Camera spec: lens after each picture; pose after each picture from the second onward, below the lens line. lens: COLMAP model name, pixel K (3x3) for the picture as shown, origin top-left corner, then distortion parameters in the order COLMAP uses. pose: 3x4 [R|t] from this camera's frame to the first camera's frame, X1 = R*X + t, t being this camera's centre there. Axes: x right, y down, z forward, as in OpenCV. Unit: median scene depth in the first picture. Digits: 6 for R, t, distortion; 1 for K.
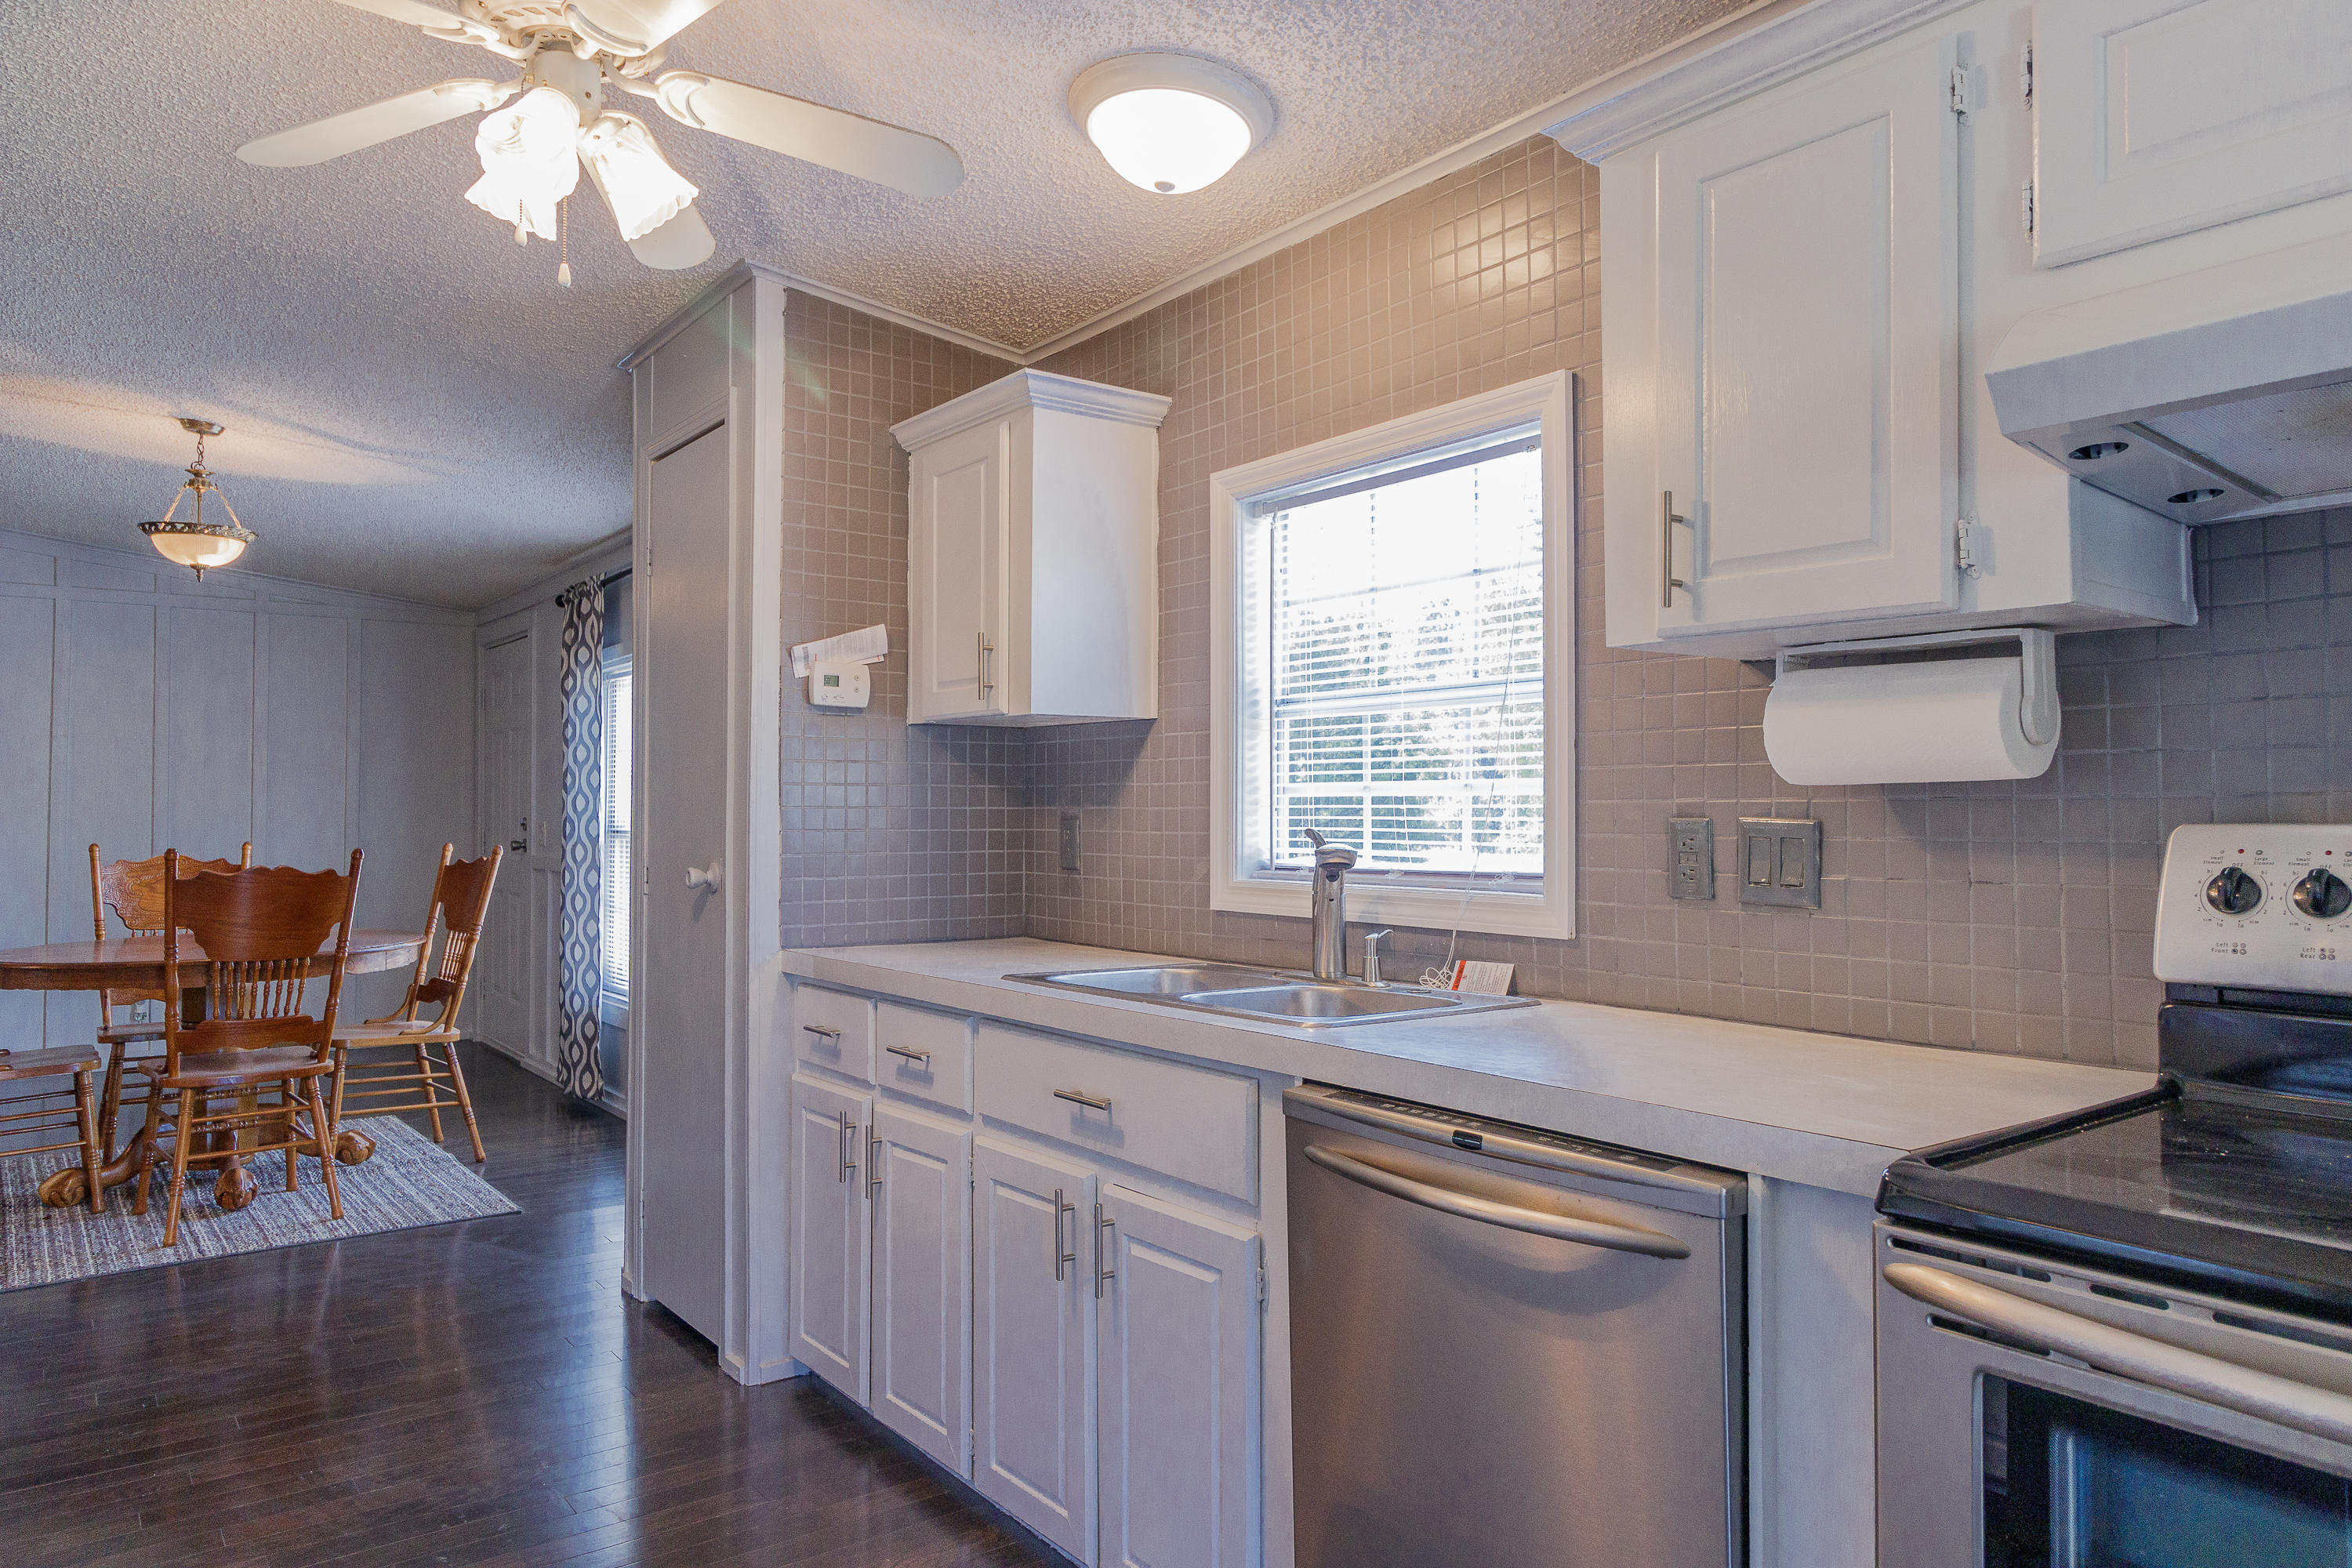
lens RADIAL K [[1494.0, 0, 1144.5], [0, 1494.0, 777.5], [0, 0, 1]] dist [0.000669, -0.000106]
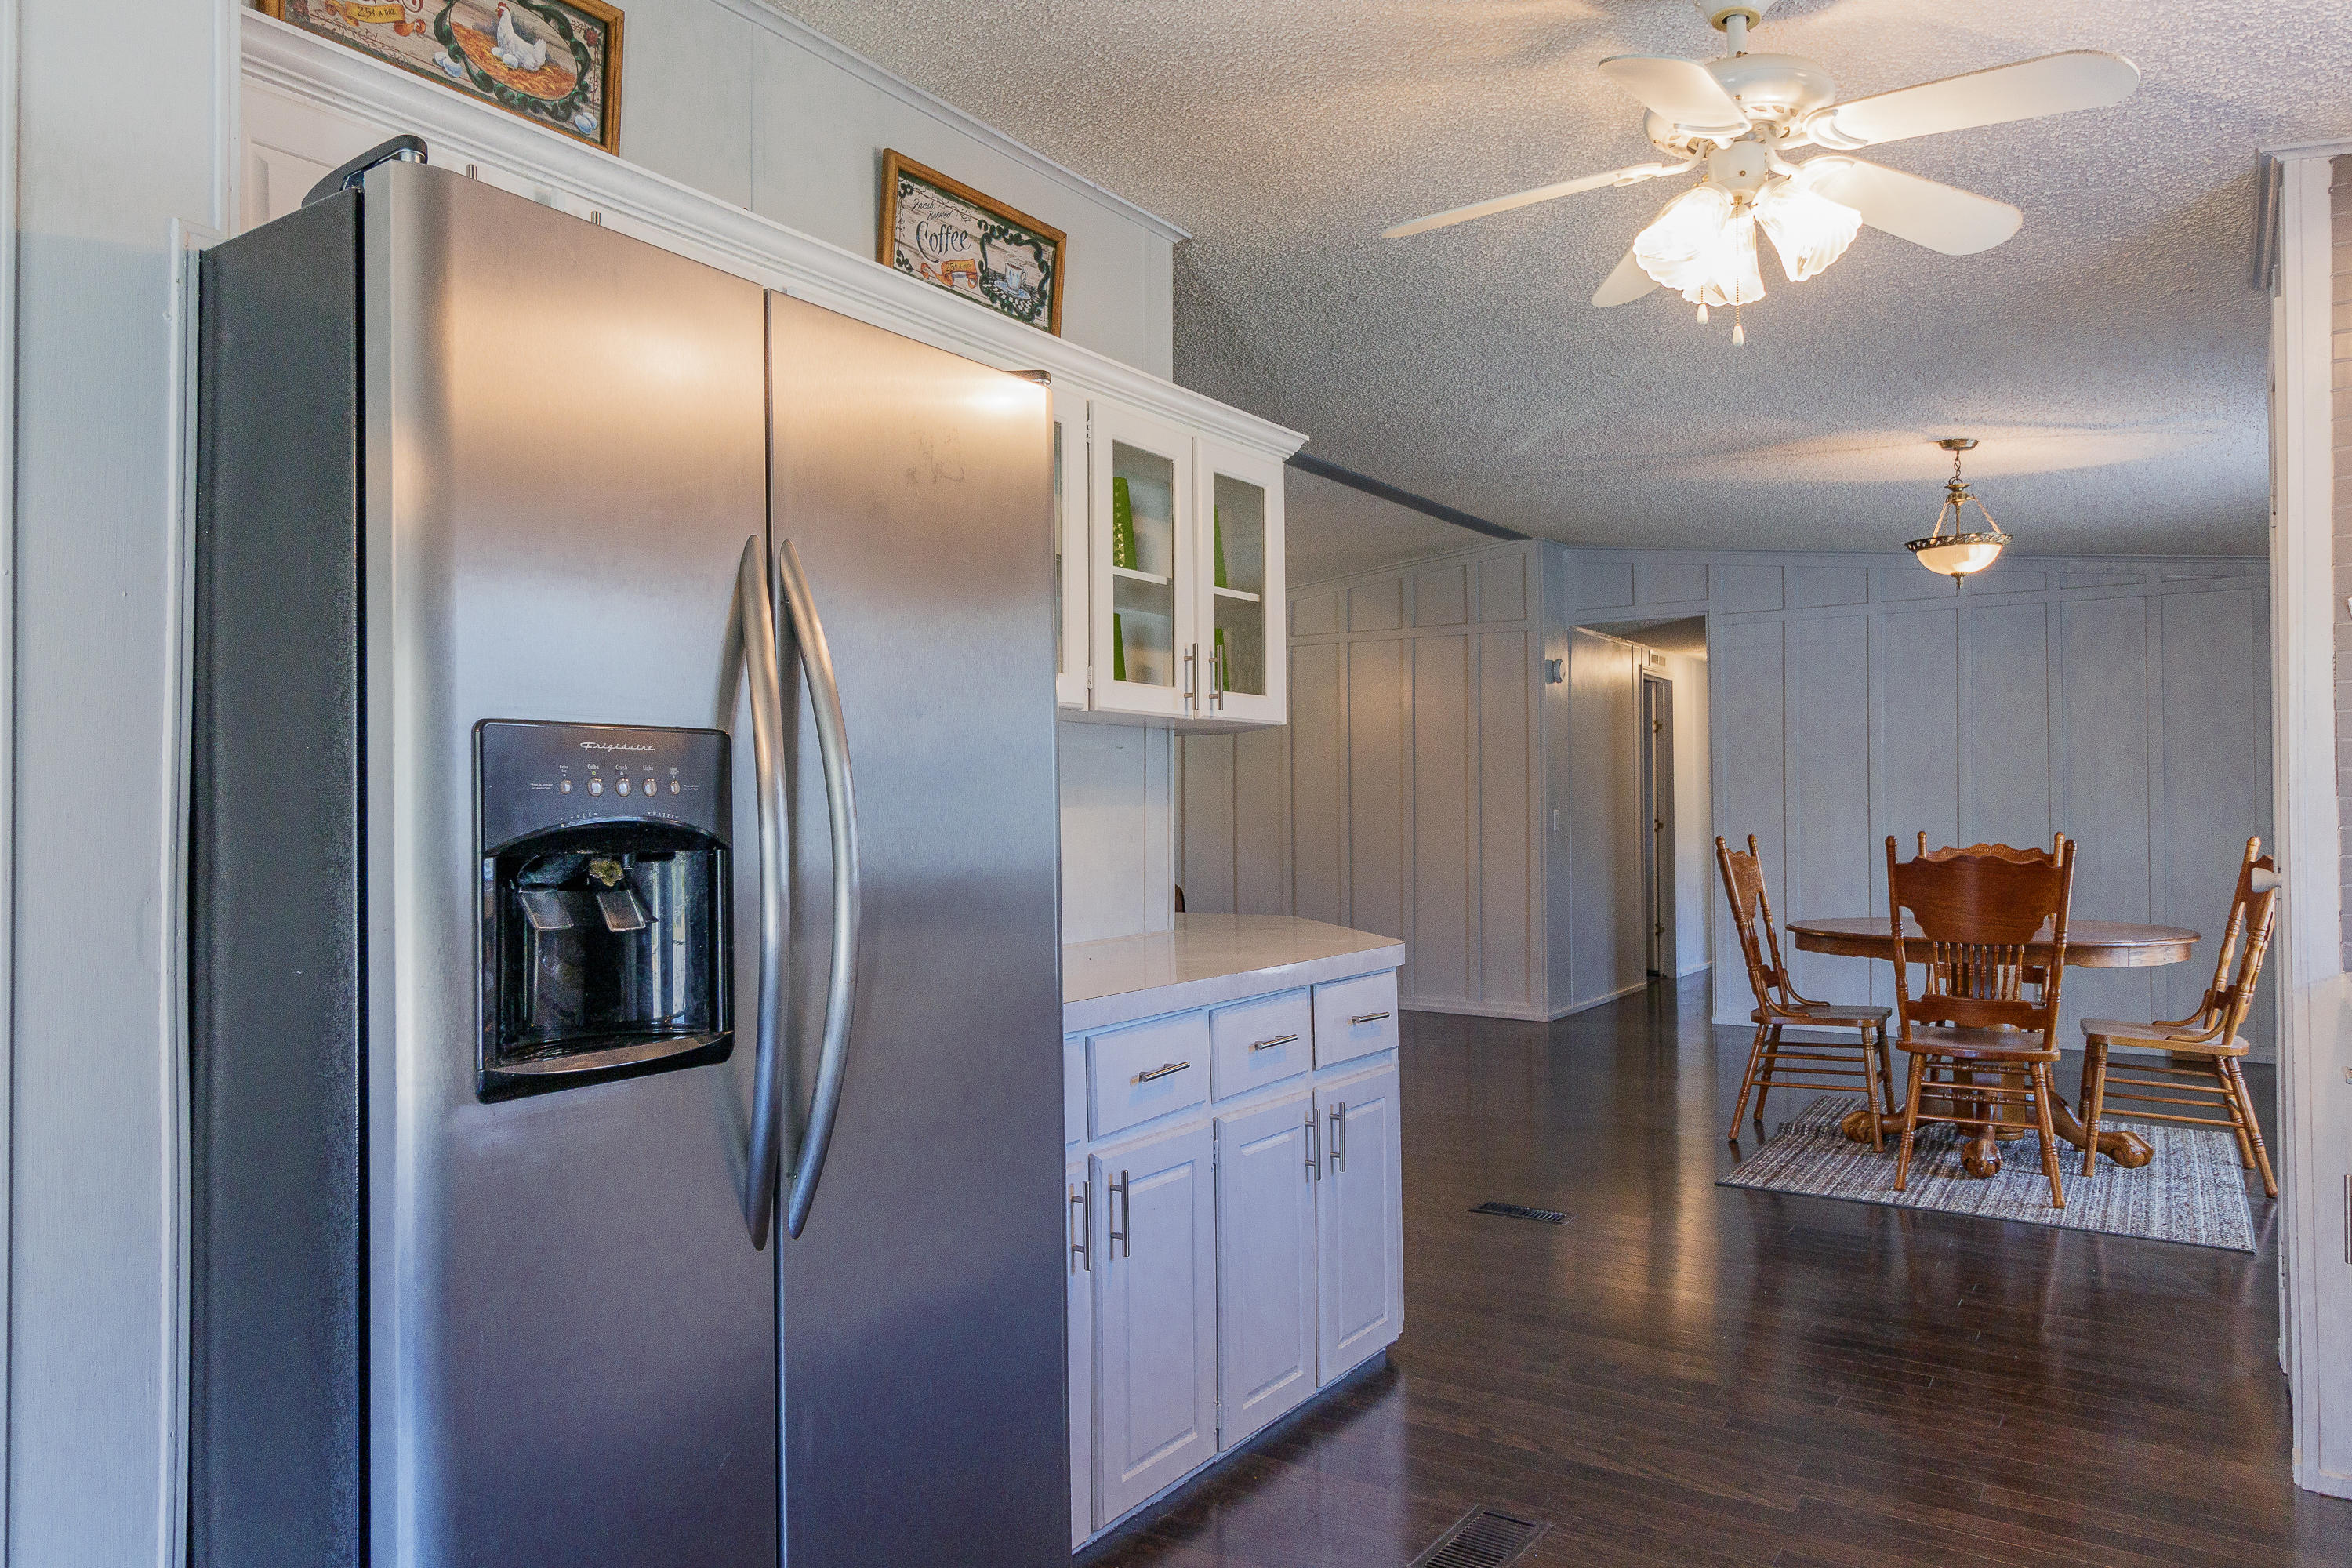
lens RADIAL K [[1551.0, 0, 1119.5], [0, 1551.0, 780.7], [0, 0, 1]] dist [0.003200, -0.000104]
pose [[0.330600, -0.015790, -0.943639, 0.347426], [0.025148, 0.999652, -0.007917, 0.001059], [0.943436, -0.021113, 0.330882, 0.095158]]
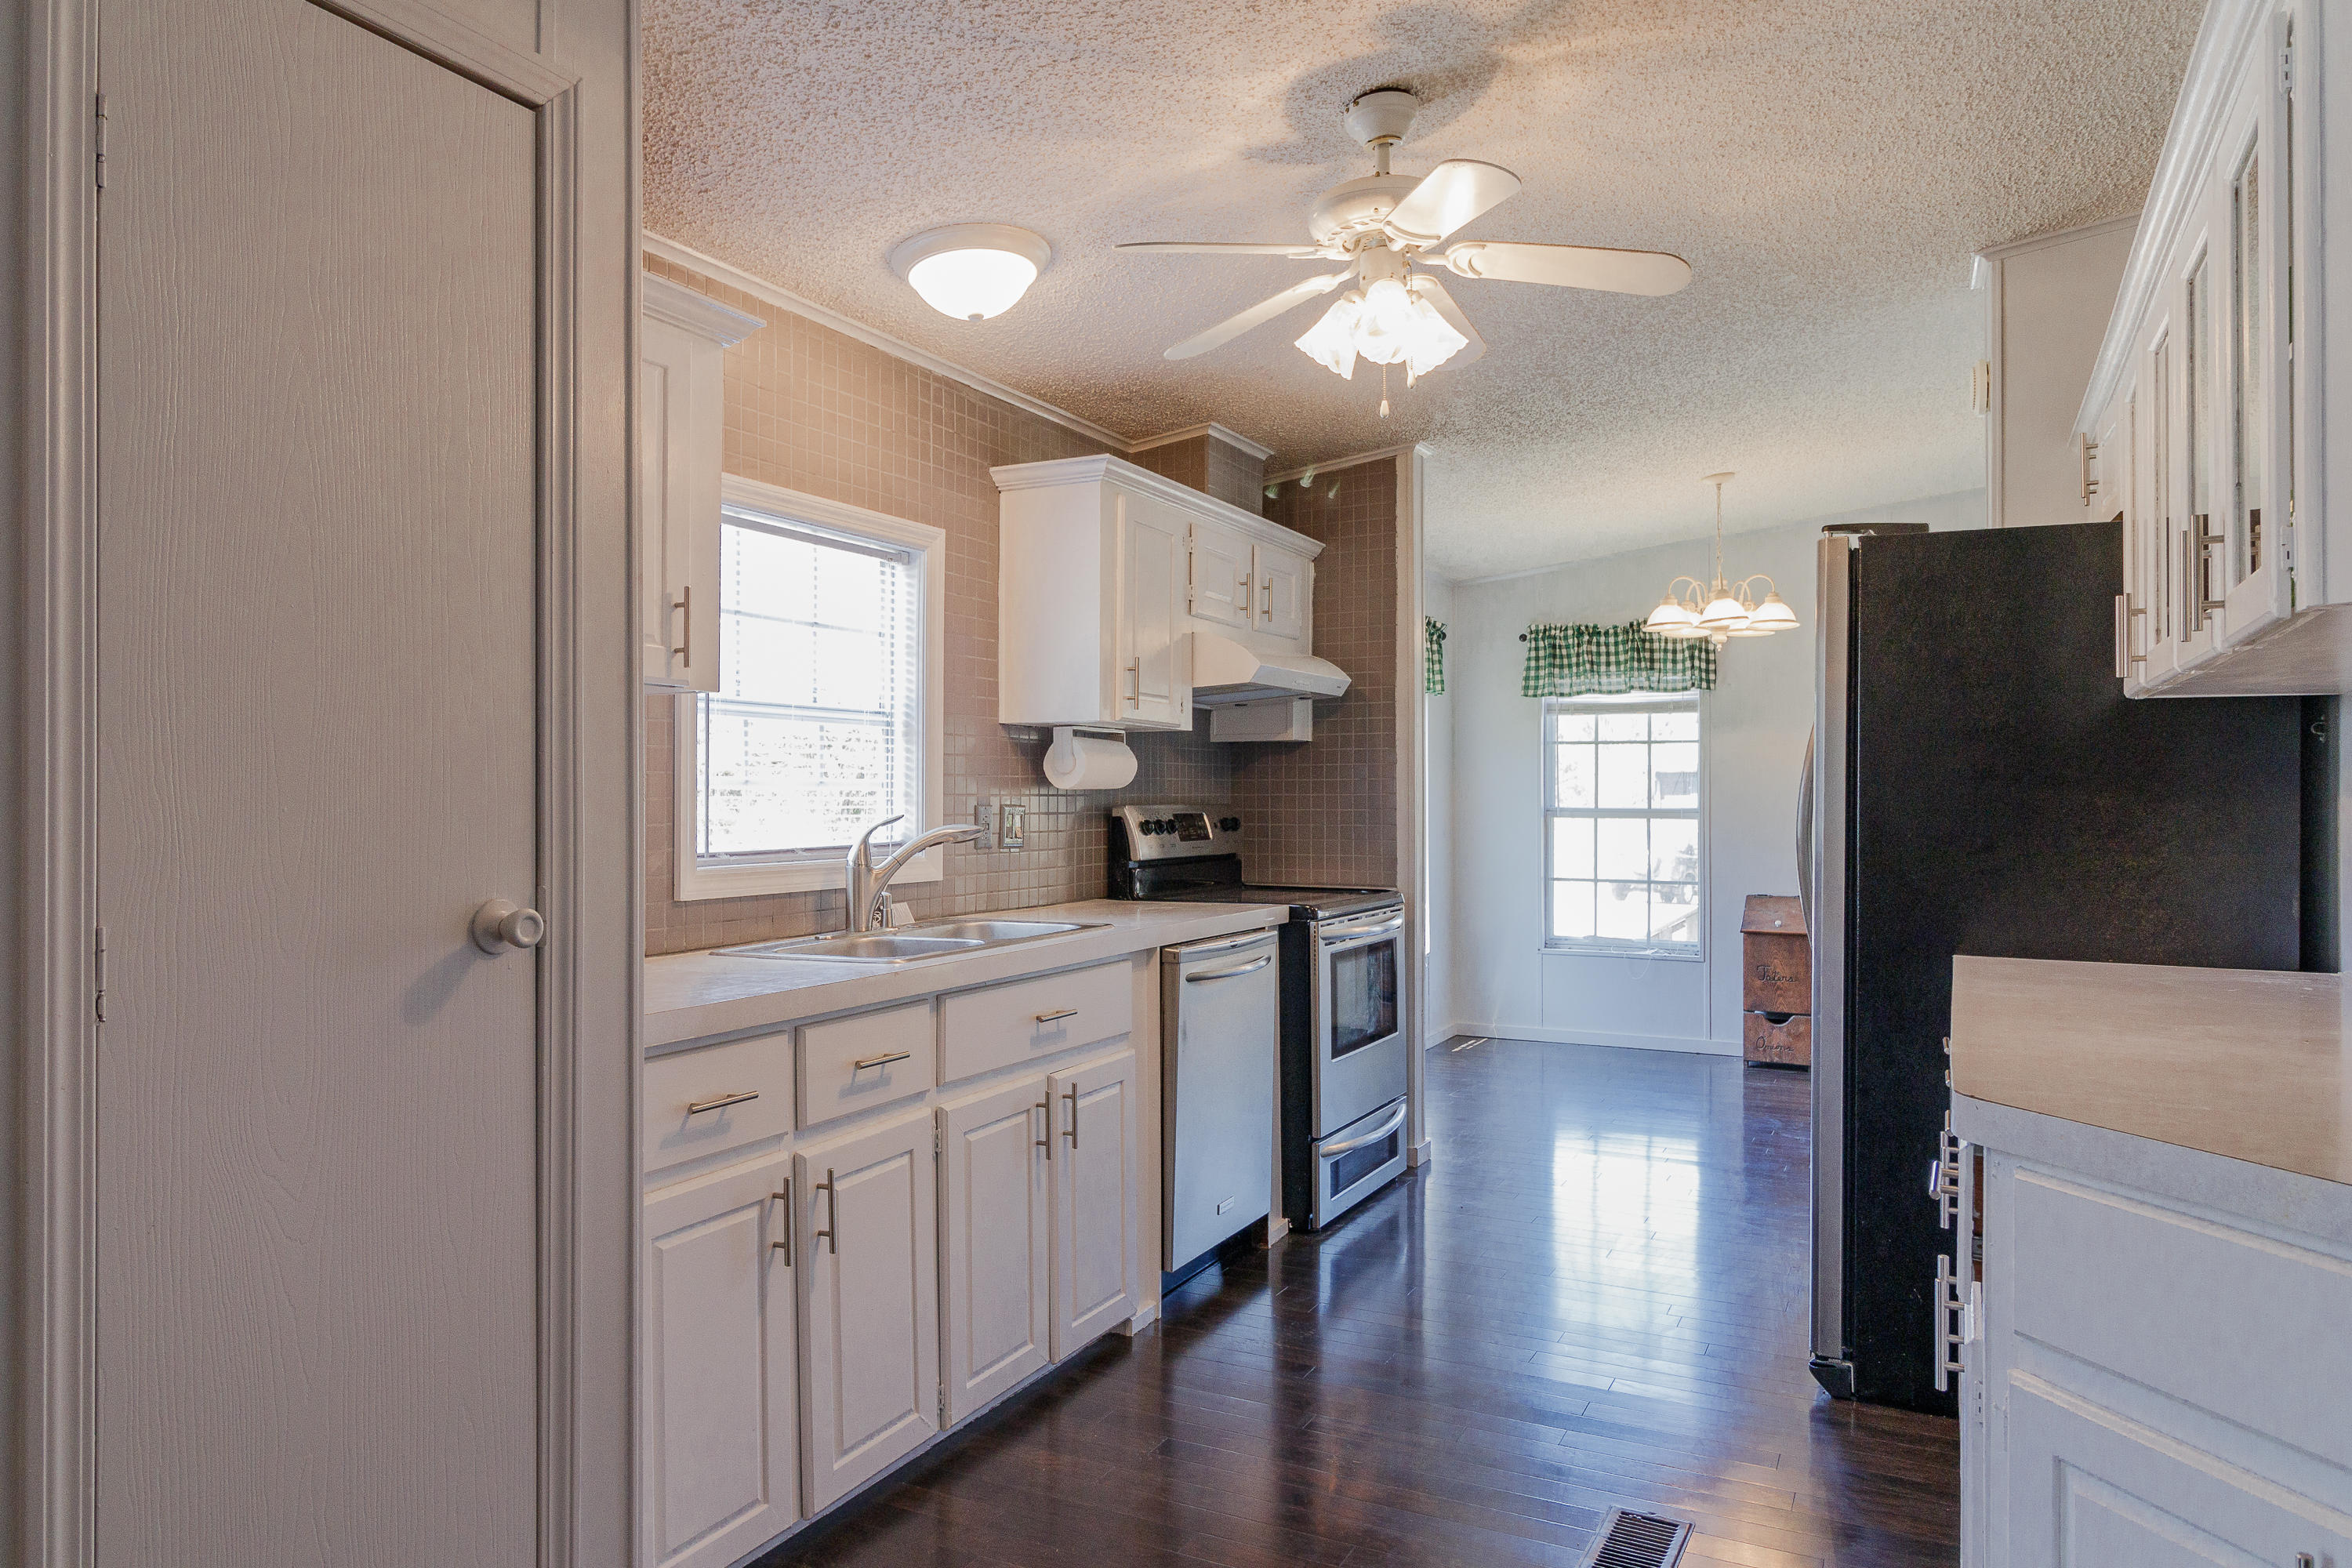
lens RADIAL K [[1516.1, 0, 1098.4], [0, 1516.1, 787.7], [0, 0, 1]] dist [0.002335, -0.000567]
pose [[-0.408235, 0.006354, 0.912855, -0.938256], [-0.018516, 0.999712, -0.015240, 0.021607], [-0.912689, -0.023124, -0.408000, 1.097993]]
